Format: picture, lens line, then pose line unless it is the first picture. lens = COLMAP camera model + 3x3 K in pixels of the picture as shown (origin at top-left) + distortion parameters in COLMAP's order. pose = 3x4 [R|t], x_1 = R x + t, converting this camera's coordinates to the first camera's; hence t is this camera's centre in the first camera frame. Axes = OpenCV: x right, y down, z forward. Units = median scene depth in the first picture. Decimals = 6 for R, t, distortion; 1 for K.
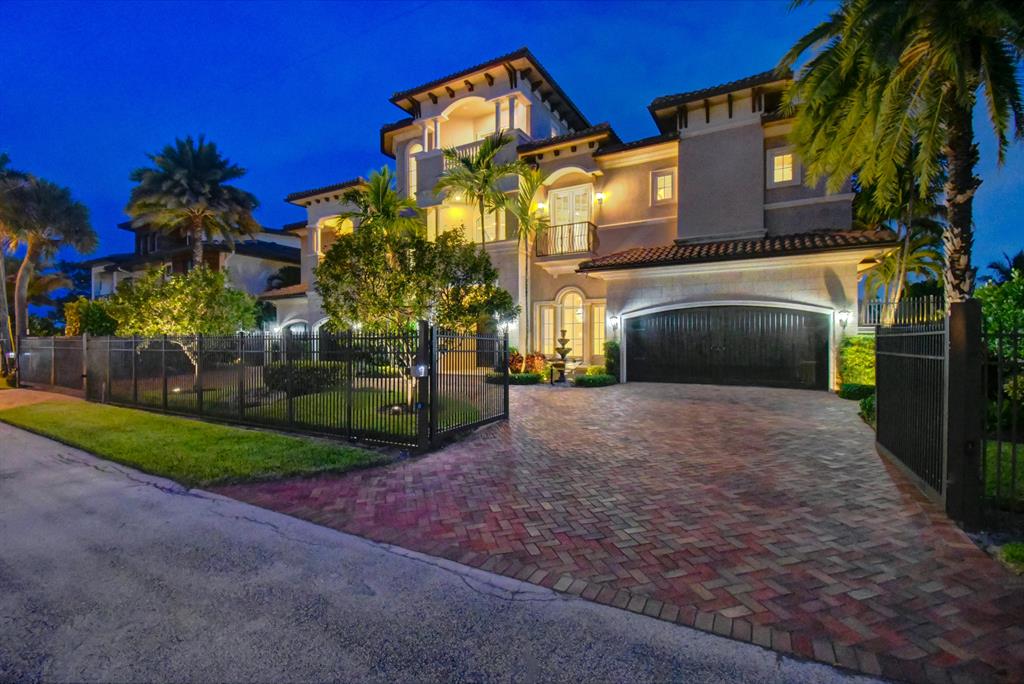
lens RADIAL K [[456.7, 0, 505.8], [0, 456.7, 345.3], [0, 0, 1]] dist [0.017600, 0.000085]
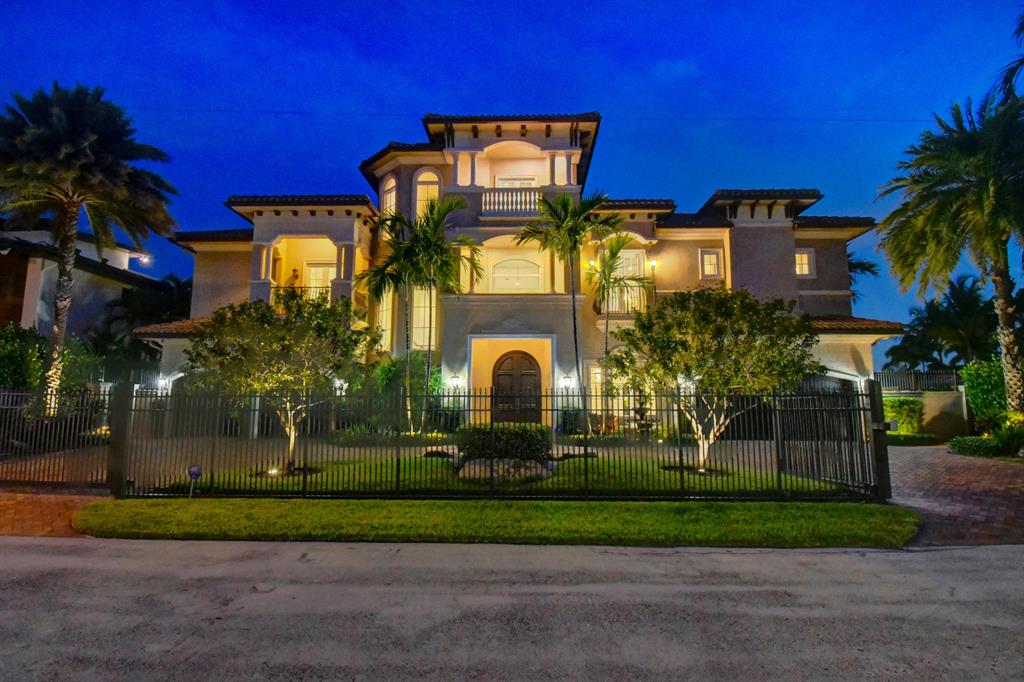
lens RADIAL K [[522.4, 0, 508.1], [0, 522.4, 342.6], [0, 0, 1]] dist [0.026110, 0.000441]
pose [[0.877781, 0.058715, 0.475451, -0.629591], [0.001787, 0.992052, -0.125813, 0.007277], [-0.479059, 0.111286, 0.870699, 0.123386]]
